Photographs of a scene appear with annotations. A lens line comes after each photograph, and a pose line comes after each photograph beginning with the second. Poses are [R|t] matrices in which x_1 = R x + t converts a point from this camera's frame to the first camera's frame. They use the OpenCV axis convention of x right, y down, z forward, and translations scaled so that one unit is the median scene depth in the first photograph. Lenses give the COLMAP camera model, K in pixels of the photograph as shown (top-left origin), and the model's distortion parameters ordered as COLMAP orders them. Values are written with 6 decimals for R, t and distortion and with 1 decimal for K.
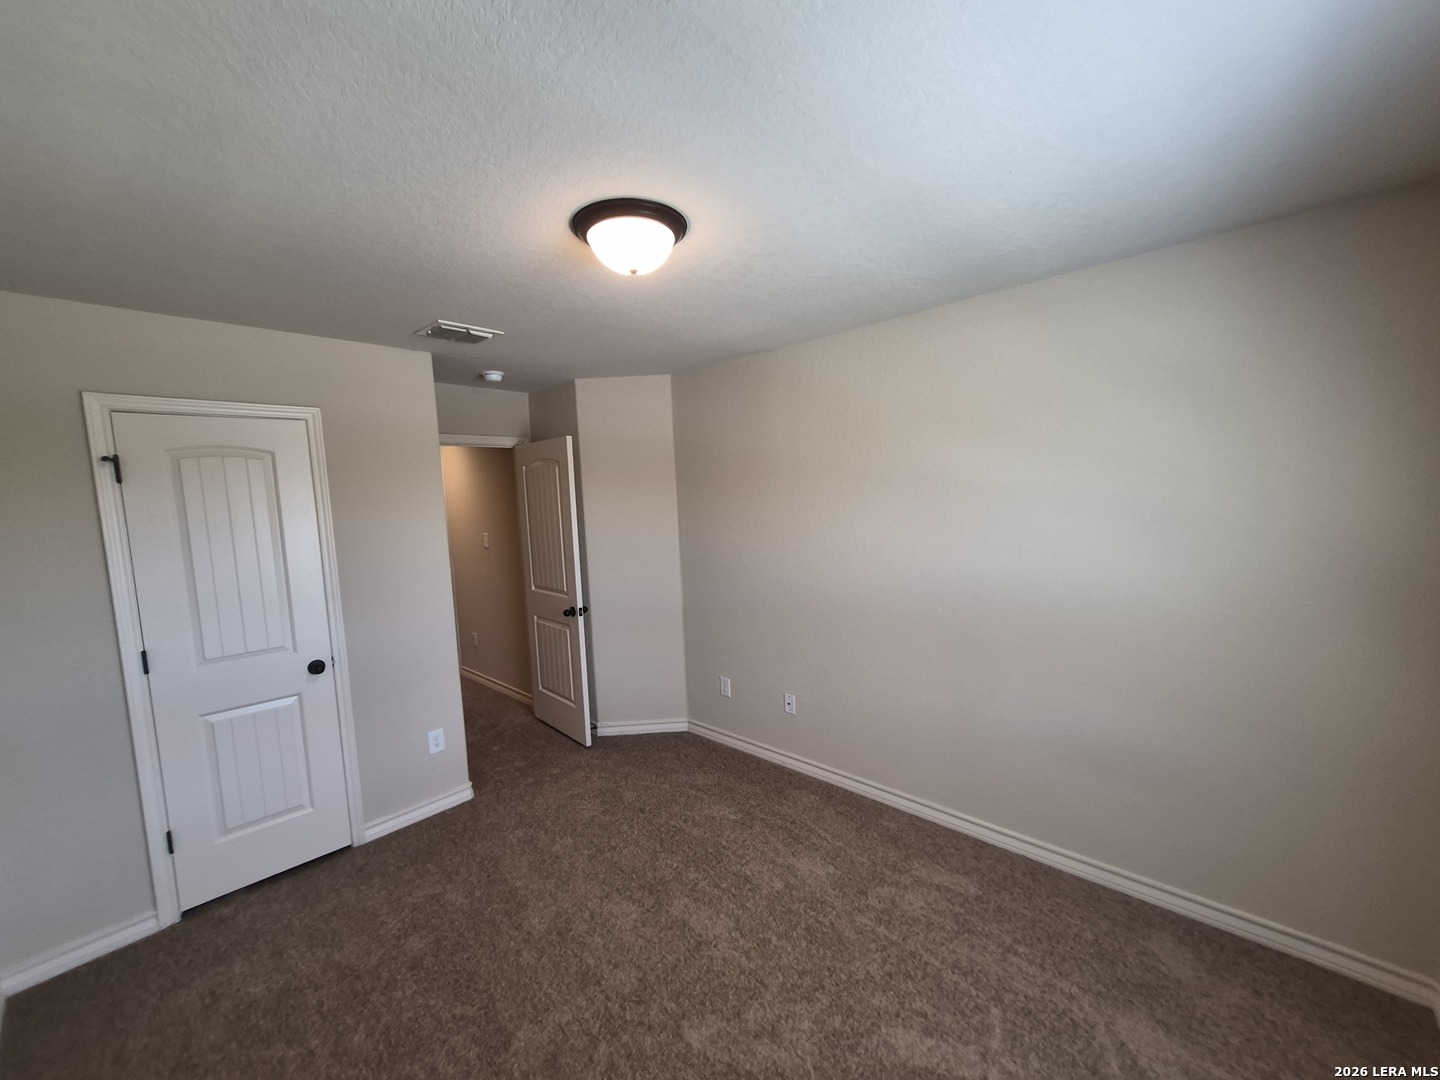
lens RADIAL K [[562.1, 0, 715.6], [0, 562.1, 546.4], [0, 0, 1]] dist [0.002425, -0.000277]
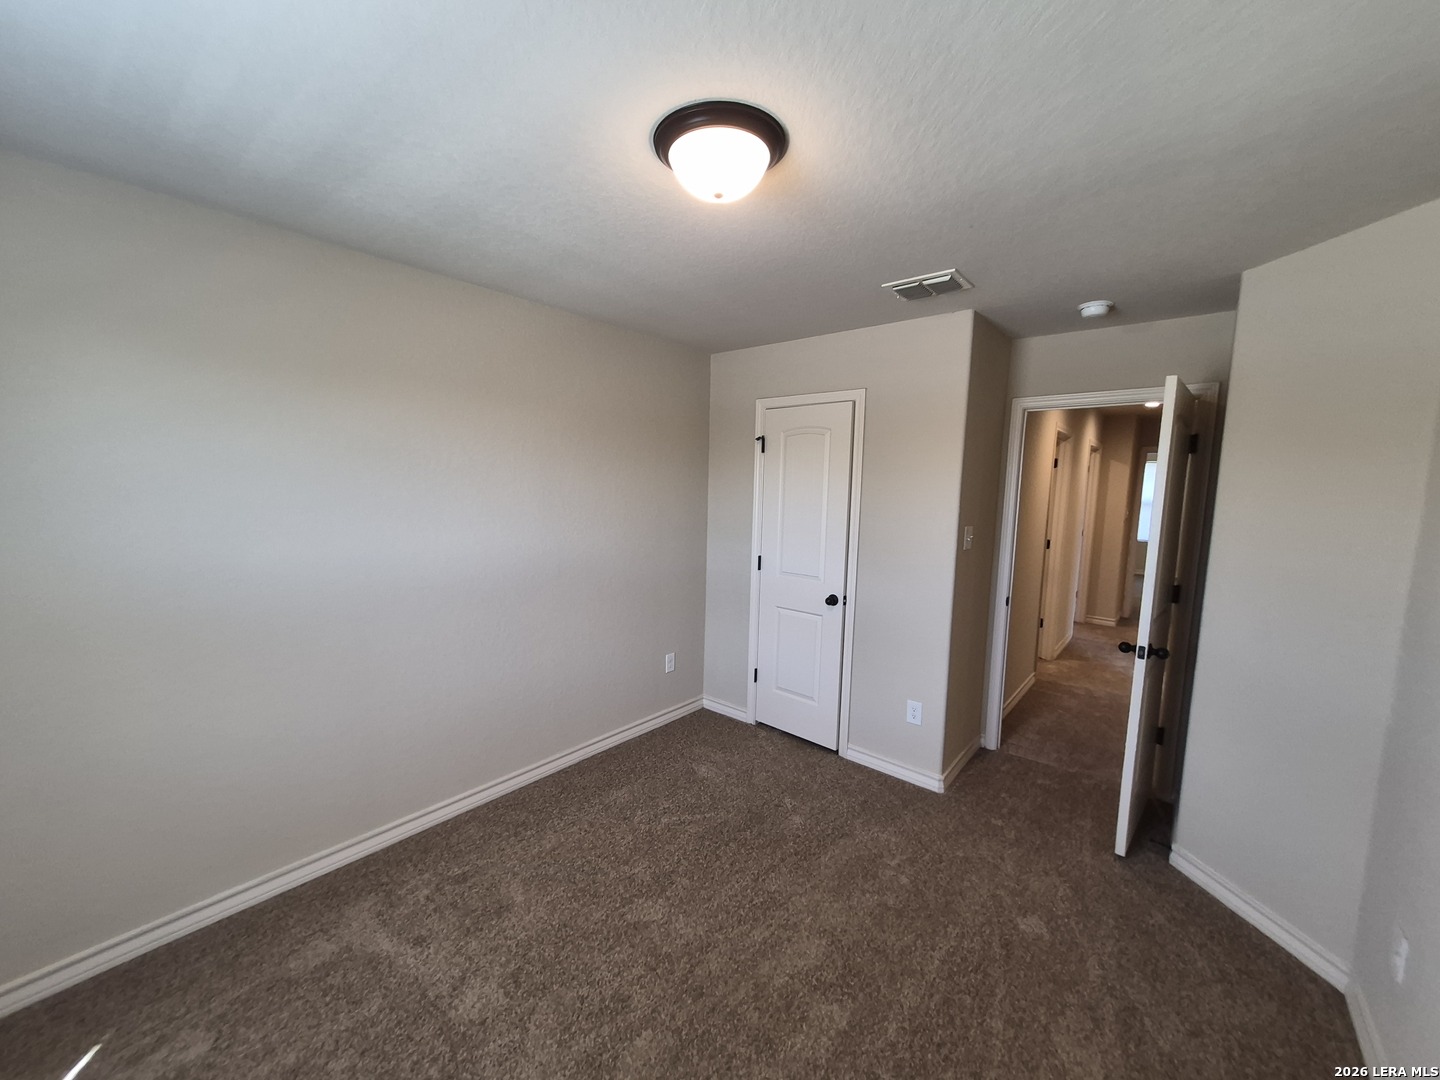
lens RADIAL K [[576.8, 0, 713.8], [0, 576.8, 544.9], [0, 0, 1]] dist [0.012269, -0.000078]
pose [[0.040622, 0.153940, -0.987245, 0.524650], [-0.115212, 0.982192, 0.148412, -0.066006], [0.992510, 0.107713, 0.057635, 0.636698]]
